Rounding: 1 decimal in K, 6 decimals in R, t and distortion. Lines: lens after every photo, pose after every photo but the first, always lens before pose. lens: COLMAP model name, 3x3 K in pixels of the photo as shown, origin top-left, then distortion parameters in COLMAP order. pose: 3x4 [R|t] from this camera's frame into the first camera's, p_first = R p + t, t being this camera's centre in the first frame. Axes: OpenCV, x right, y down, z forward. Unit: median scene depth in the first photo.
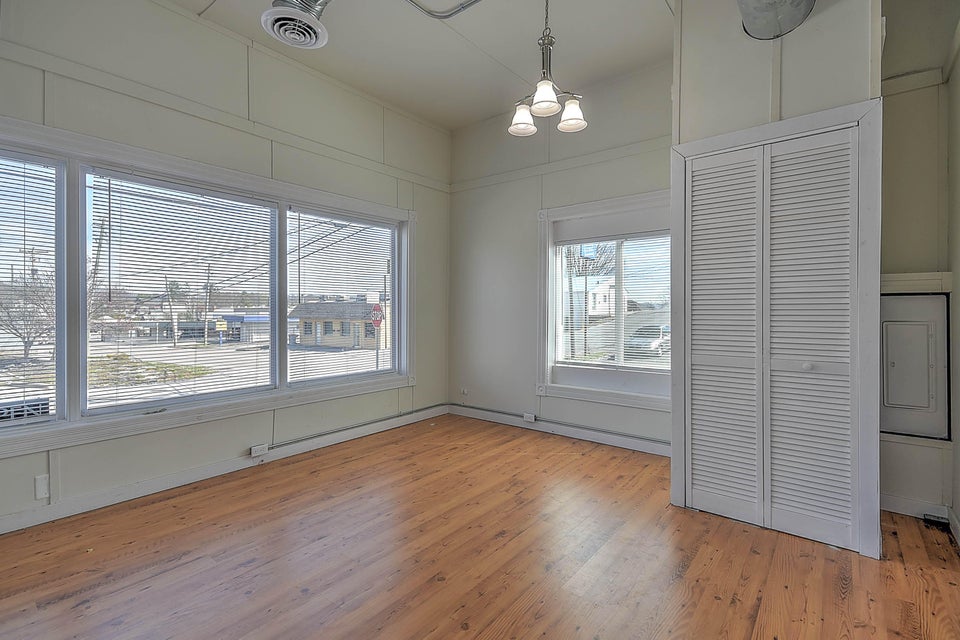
lens RADIAL K [[441.8, 0, 477.0], [0, 441.8, 319.3], [0, 0, 1]] dist [0.001856, -0.000269]
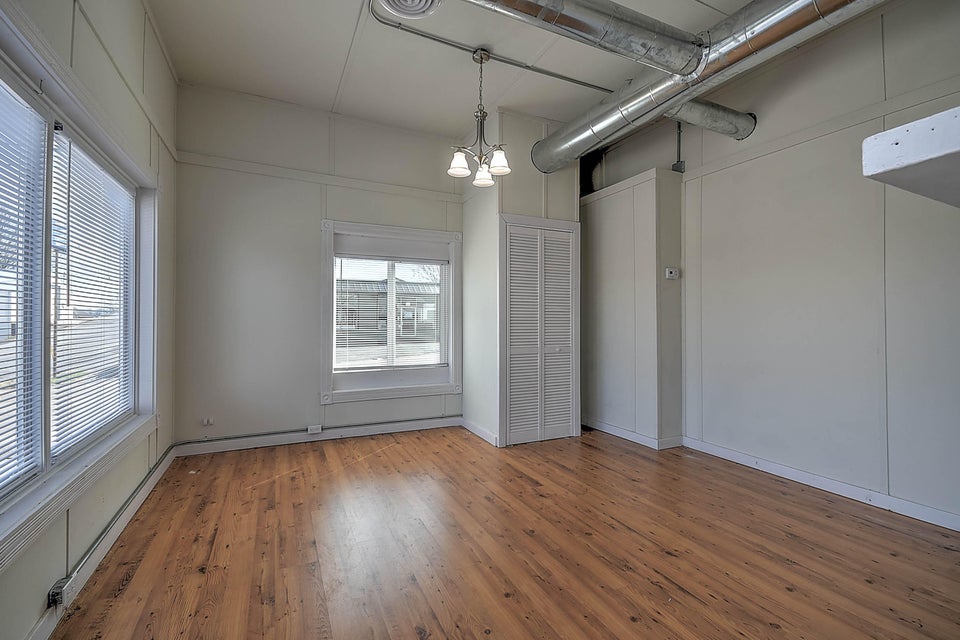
lens RADIAL K [[420.0, 0, 479.7], [0, 420.0, 313.8], [0, 0, 1]] dist [-0.009679, -0.001046]
pose [[0.435374, 0.009354, 0.900201, -0.748702], [0.011676, 0.999803, -0.016036, -0.017137], [-0.900174, 0.017493, 0.435179, 0.356540]]
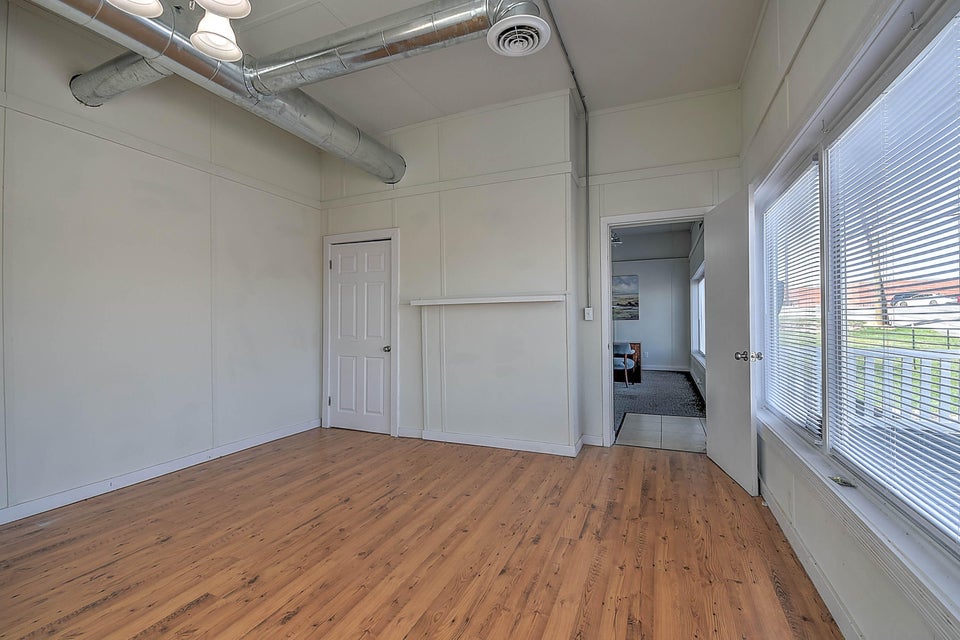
lens RADIAL K [[420.0, 0, 488.7], [0, 420.0, 316.3], [0, 0, 1]] dist [-0.009679, -0.001046]
pose [[-0.959363, 0.000049, -0.282174, -0.054034], [-0.002649, 0.999954, 0.009178, -0.034509], [0.282161, 0.009553, -0.959319, 1.293153]]
